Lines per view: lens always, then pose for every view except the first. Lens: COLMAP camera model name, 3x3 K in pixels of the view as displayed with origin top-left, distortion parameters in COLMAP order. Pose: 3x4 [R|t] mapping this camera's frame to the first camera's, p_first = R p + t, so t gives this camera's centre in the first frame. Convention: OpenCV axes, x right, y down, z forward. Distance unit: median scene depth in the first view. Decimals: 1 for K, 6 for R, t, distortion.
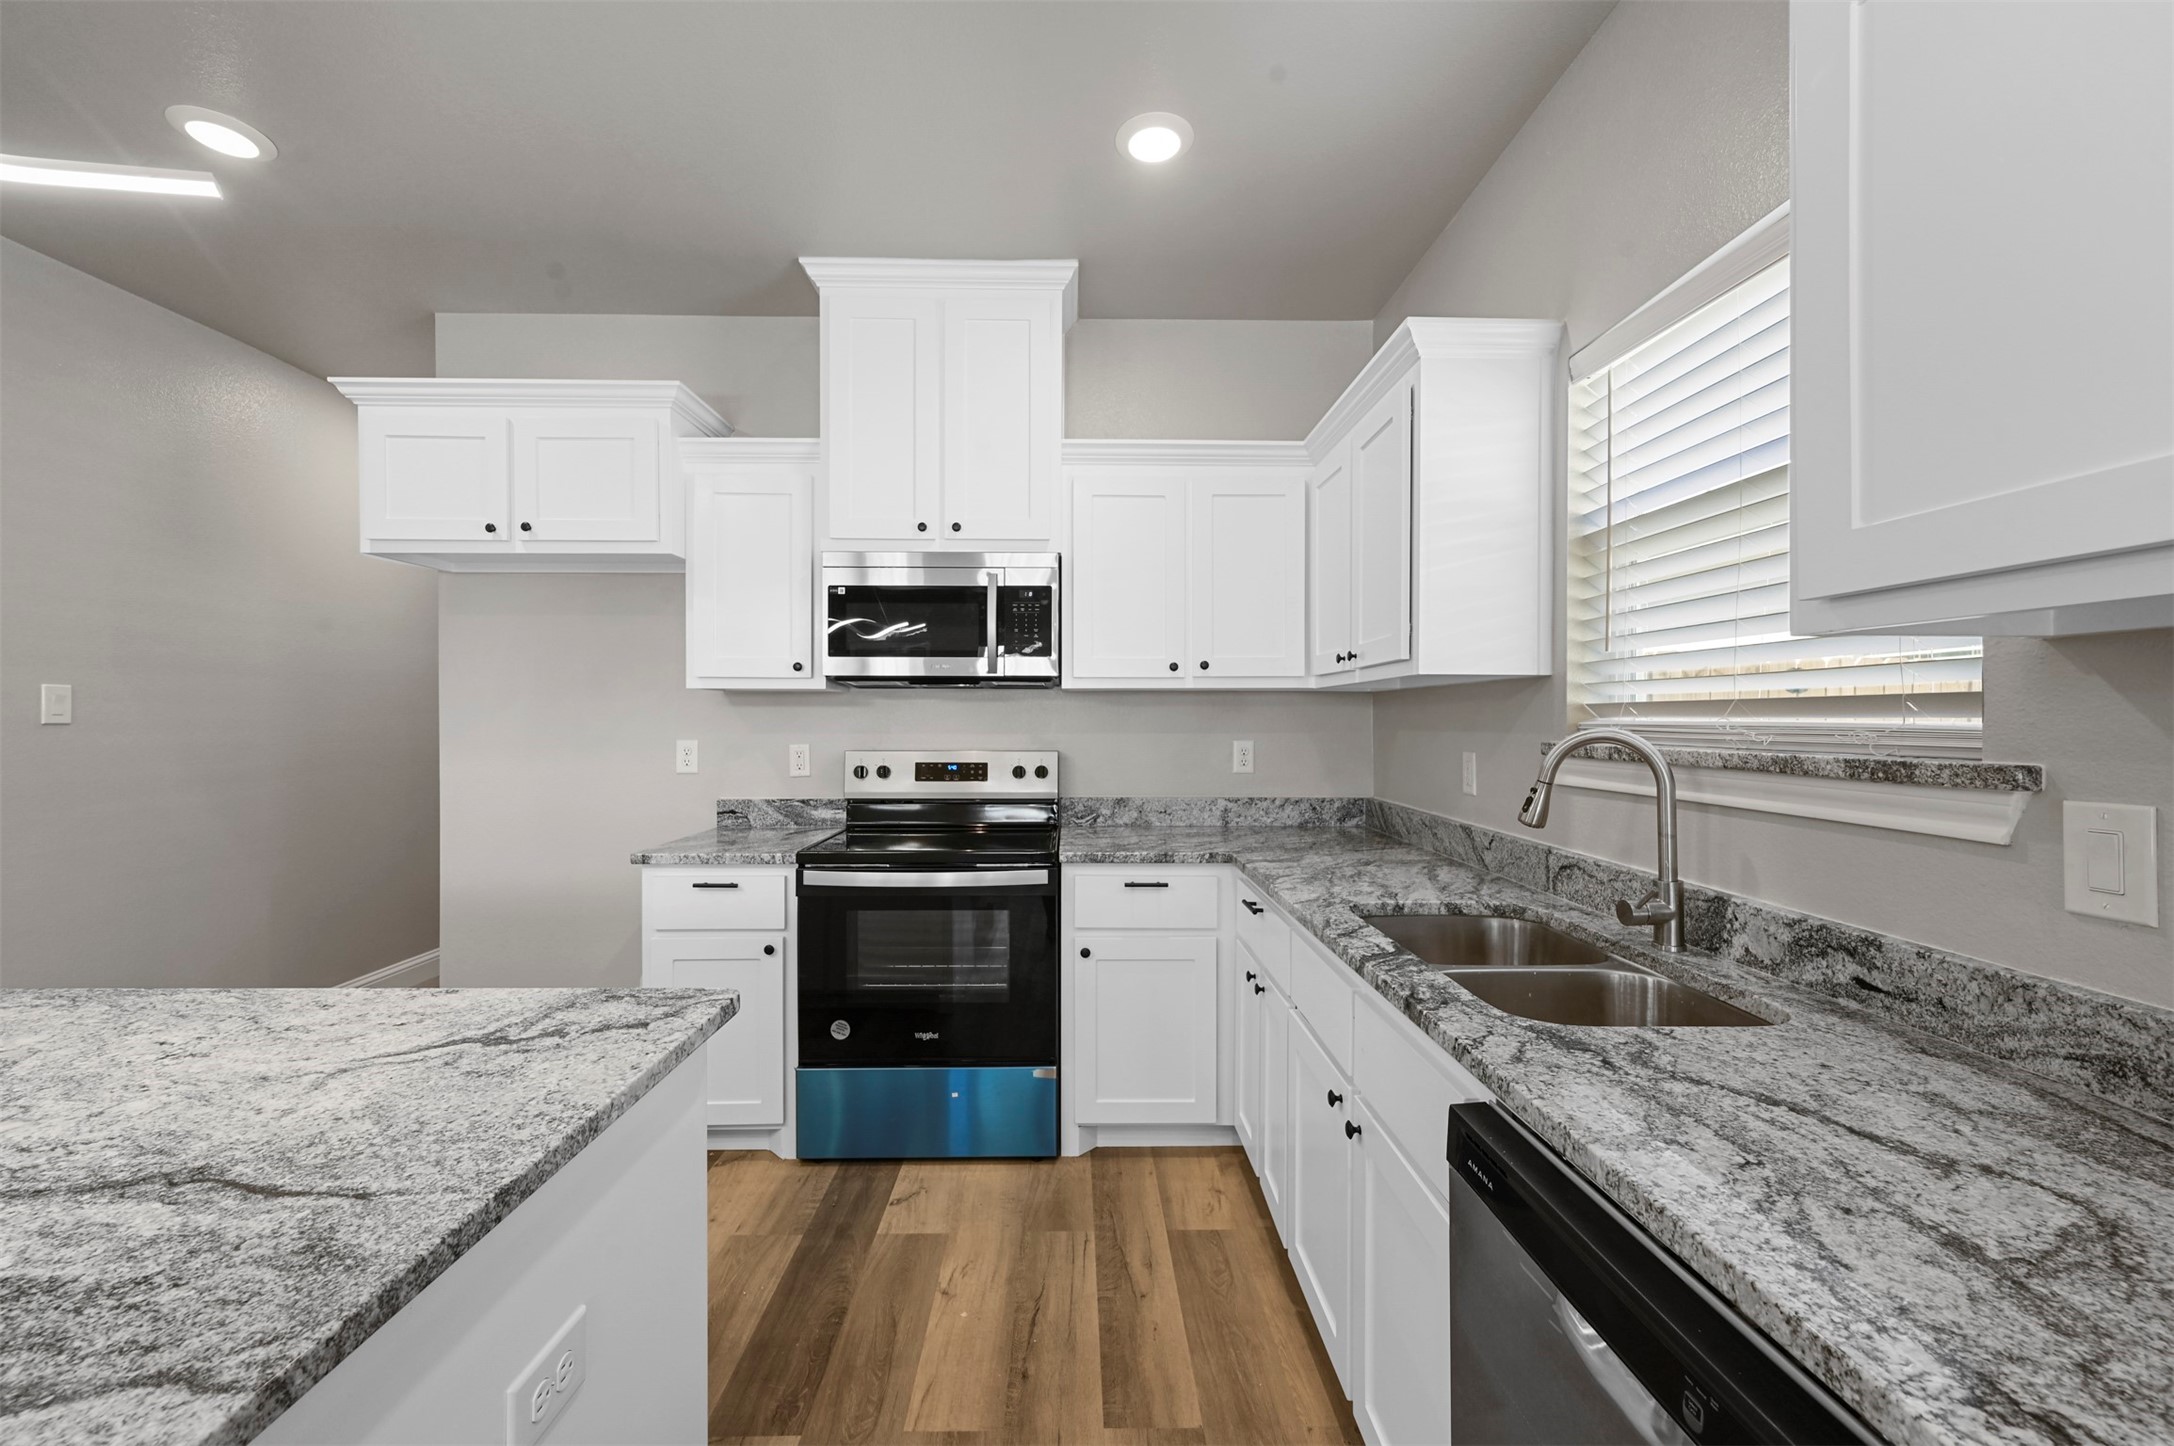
lens RADIAL K [[863.6, 0, 1084.5], [0, 863.6, 722.4], [0, 0, 1]] dist [0.001347, 0.000389]
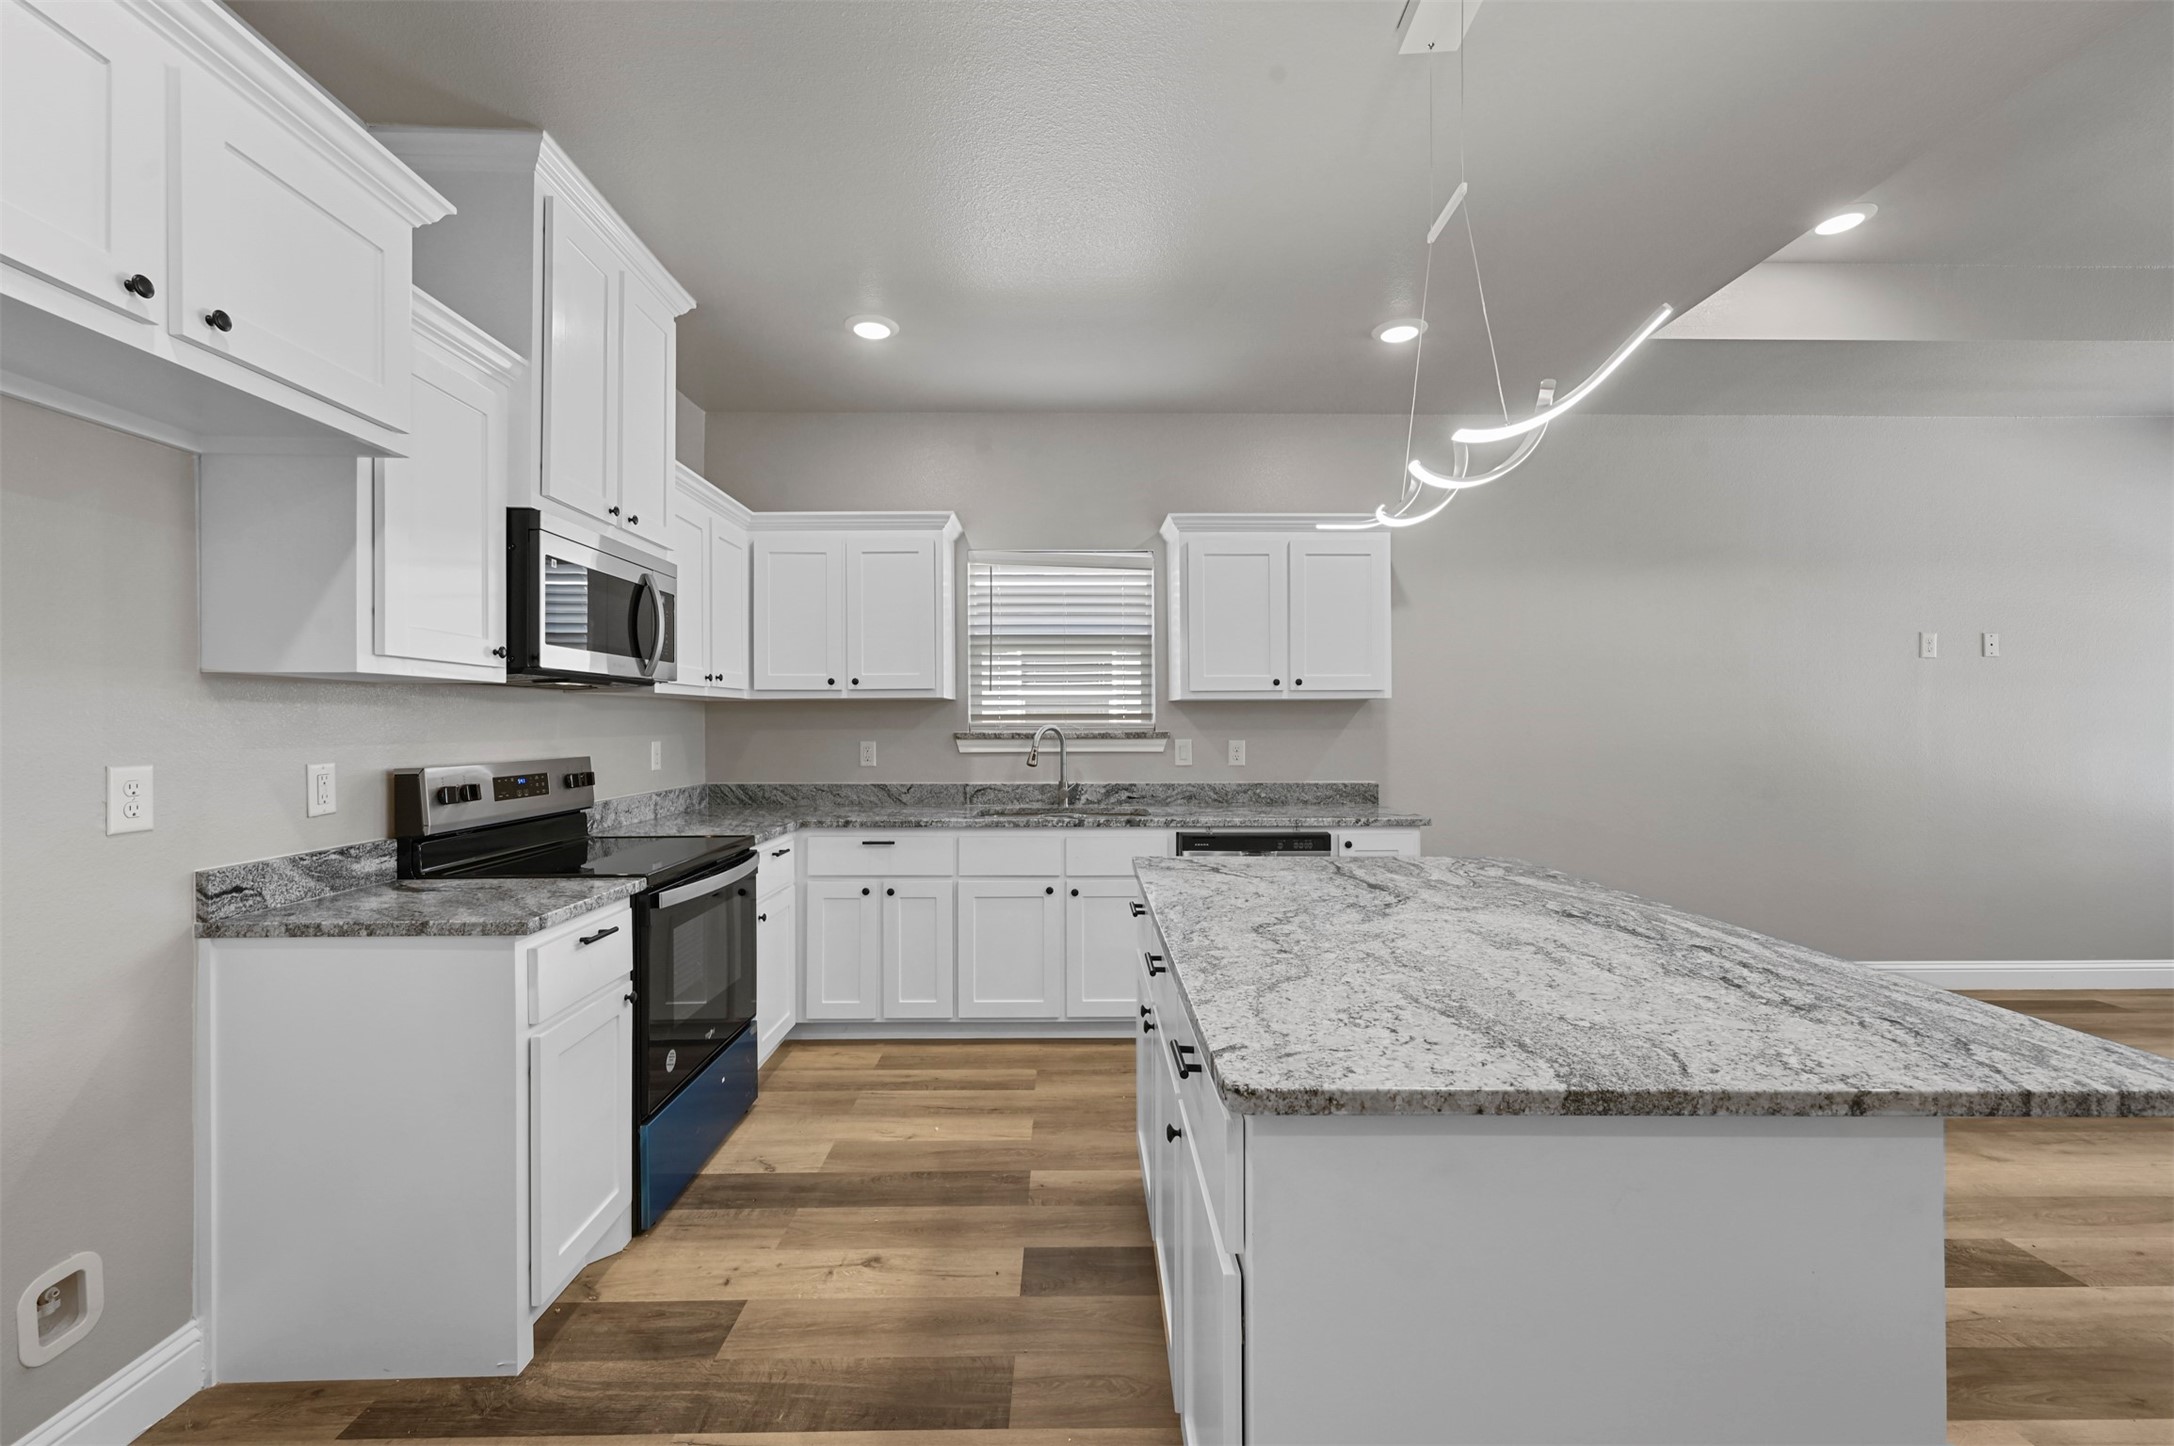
lens RADIAL K [[863.6, 0, 1081.1], [0, 863.6, 724.1], [0, 0, 1]] dist [0.001347, 0.000389]
pose [[0.001890, -0.002822, 0.999994, -1.207884], [0.007559, 0.999967, 0.002808, -0.000975], [-0.999970, 0.007554, 0.001912, 0.563646]]
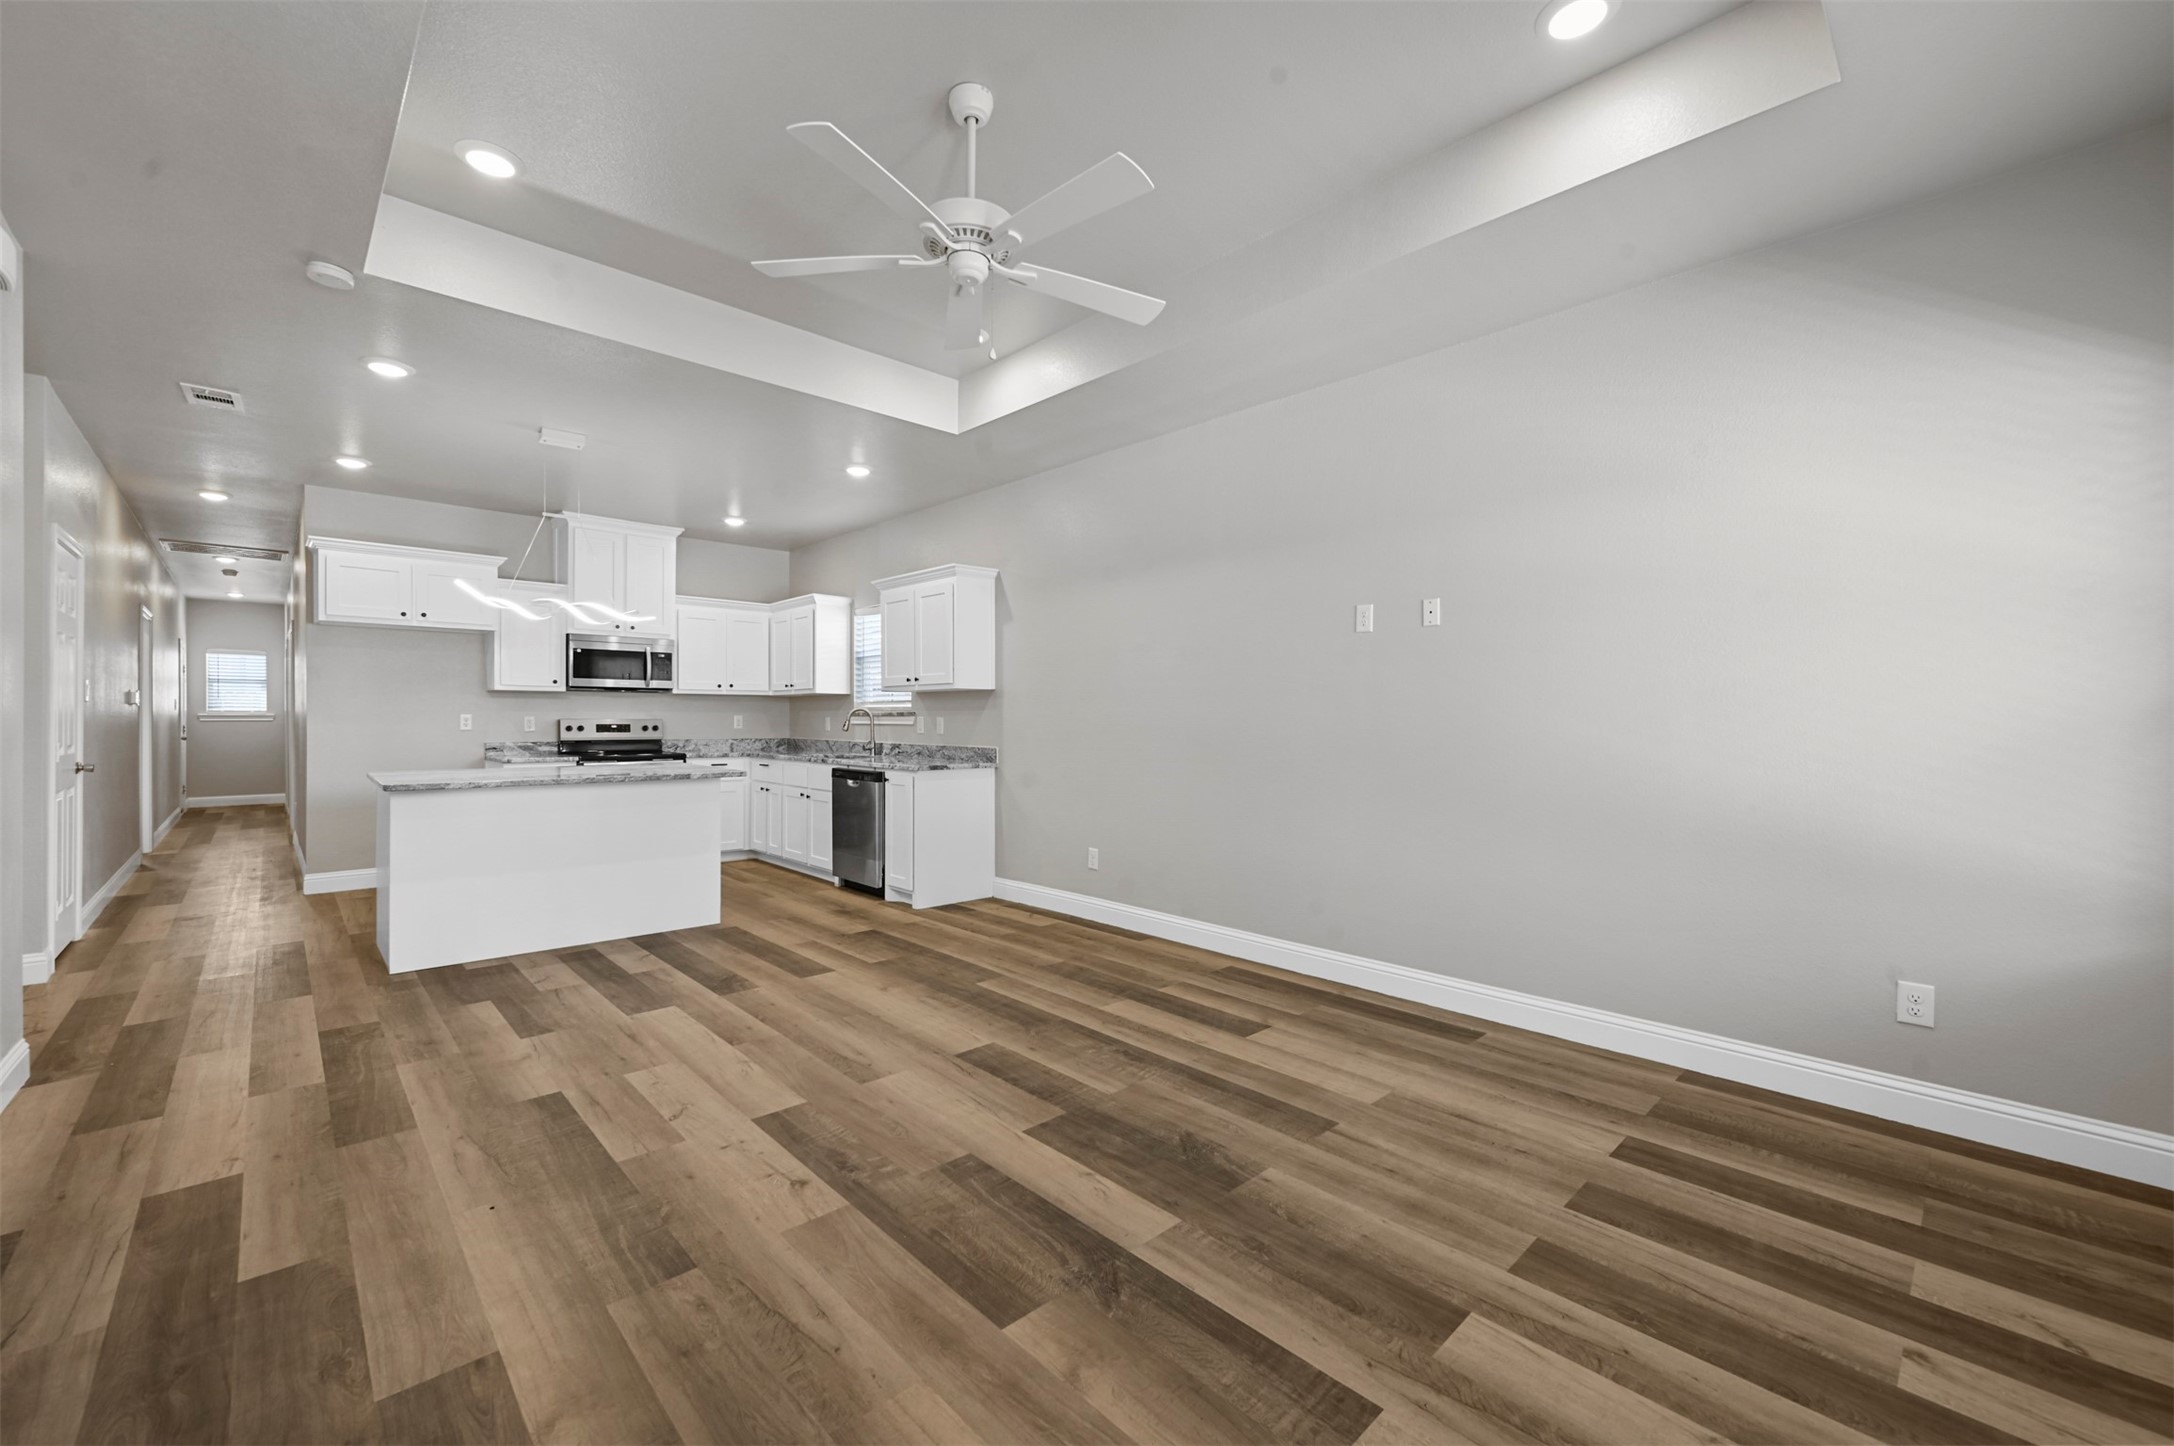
lens RADIAL K [[863.6, 0, 1079.5], [0, 863.6, 721.4], [0, 0, 1]] dist [0.001347, 0.000389]
pose [[0.740421, -0.000399, 0.672144, -0.956371], [0.000560, 1.000000, -0.000024, 0.048927], [-0.672144, 0.000395, 0.740421, -1.881587]]
